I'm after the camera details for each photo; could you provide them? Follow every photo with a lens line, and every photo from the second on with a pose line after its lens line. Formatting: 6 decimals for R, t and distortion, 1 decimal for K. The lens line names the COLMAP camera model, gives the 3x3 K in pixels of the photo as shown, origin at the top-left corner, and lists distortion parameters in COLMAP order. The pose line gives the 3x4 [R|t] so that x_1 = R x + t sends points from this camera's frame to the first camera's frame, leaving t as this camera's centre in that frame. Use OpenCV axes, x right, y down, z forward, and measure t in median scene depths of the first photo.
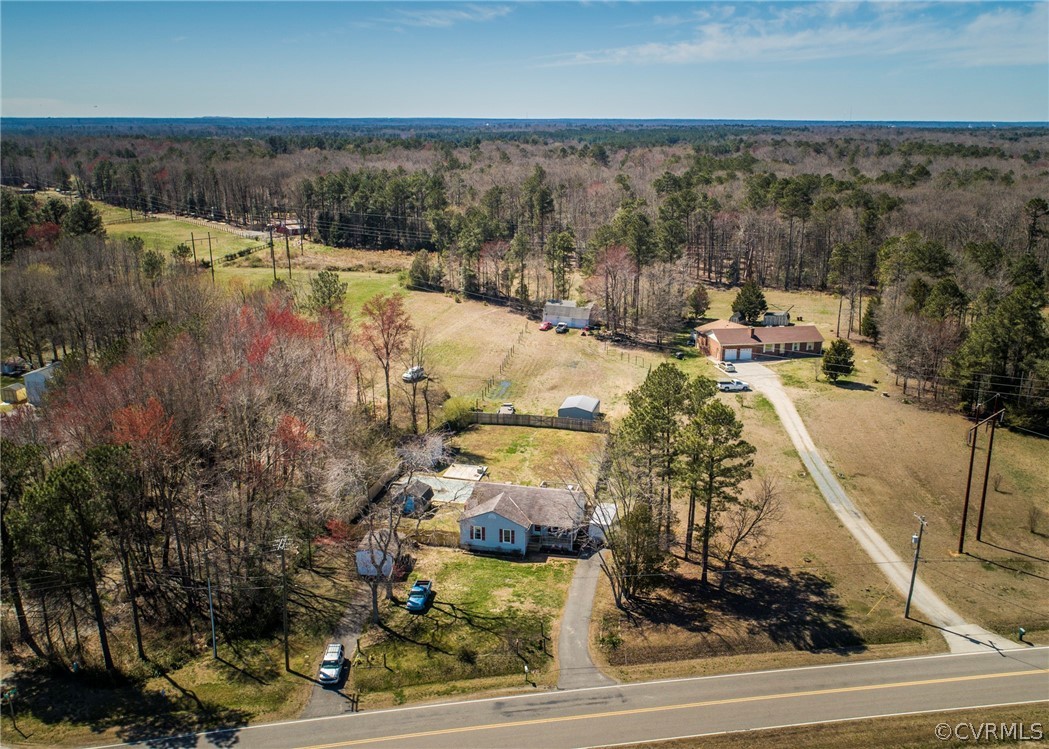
lens RADIAL K [[898.4, 0, 527.5], [0, 898.4, 351.6], [0, 0, 1]] dist [-0.018563, 0.004504]
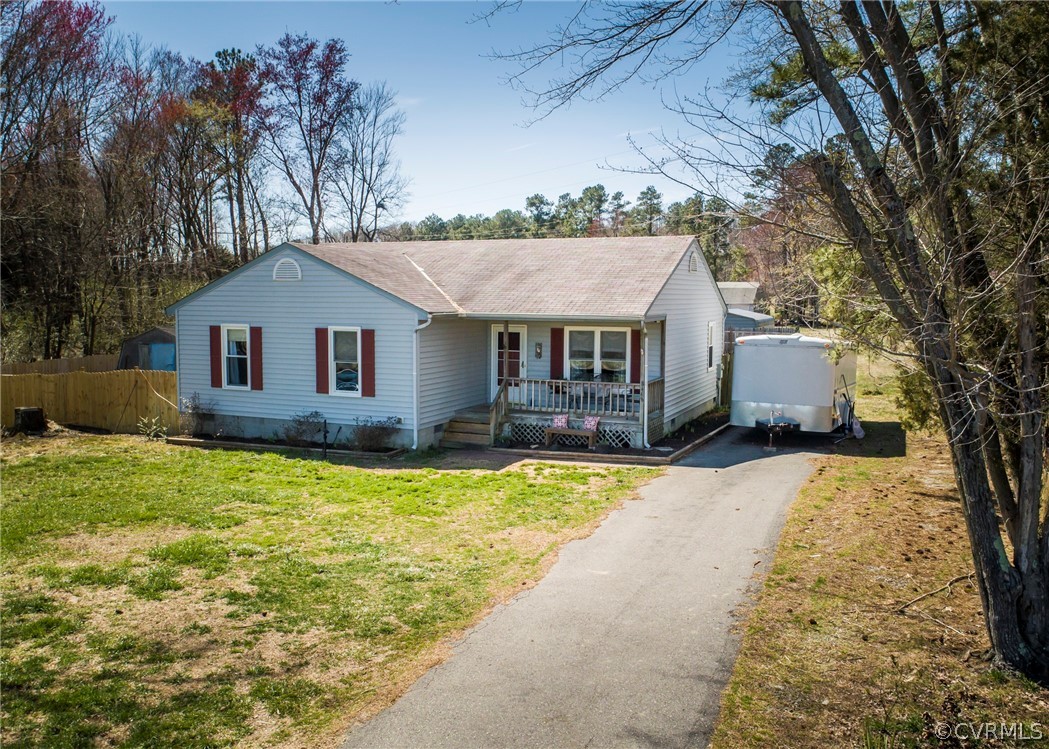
lens RADIAL K [[898.4, 0, 527.5], [0, 898.4, 351.6], [0, 0, 1]] dist [-0.018563, 0.004504]
pose [[0.982484, 0.013321, -0.185869, 0.060945], [-0.049839, 0.979889, -0.193219, 0.242565], [0.179557, 0.199099, 0.963389, 0.795683]]
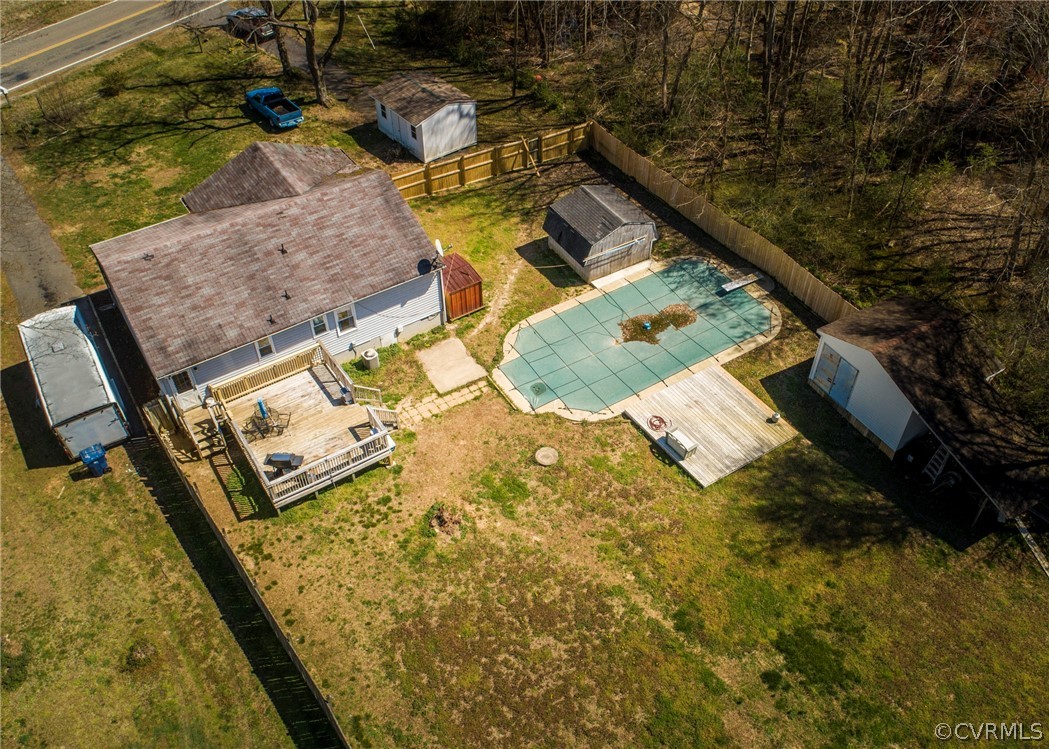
lens RADIAL K [[898.4, 0, 527.5], [0, 898.4, 351.6], [0, 0, 1]] dist [-0.018563, 0.004504]
pose [[-0.689589, 0.488925, -0.534246, 0.150212], [-0.194224, 0.585821, 0.786823, -0.128426], [0.697670, 0.646349, -0.309015, 1.280360]]
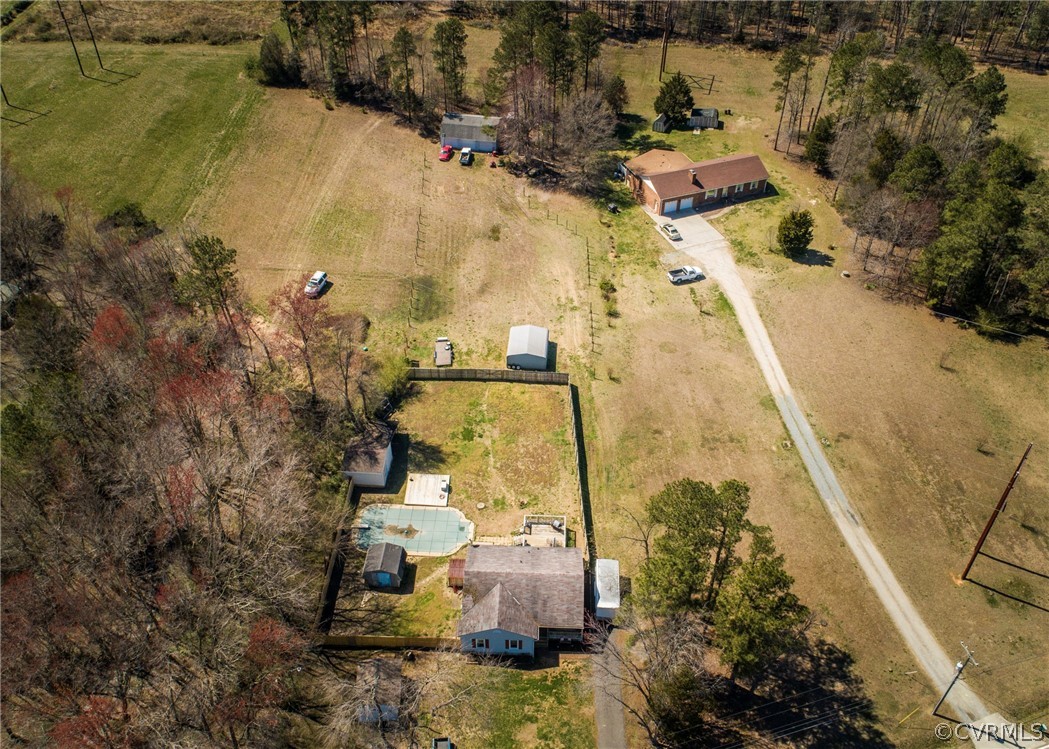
lens RADIAL K [[898.4, 0, 527.5], [0, 898.4, 351.6], [0, 0, 1]] dist [-0.018563, 0.004504]
pose [[0.981466, -0.123096, 0.146870, -0.106038], [0.048132, 0.900190, 0.432830, -0.454299], [-0.185491, -0.417739, 0.889431, 0.310731]]
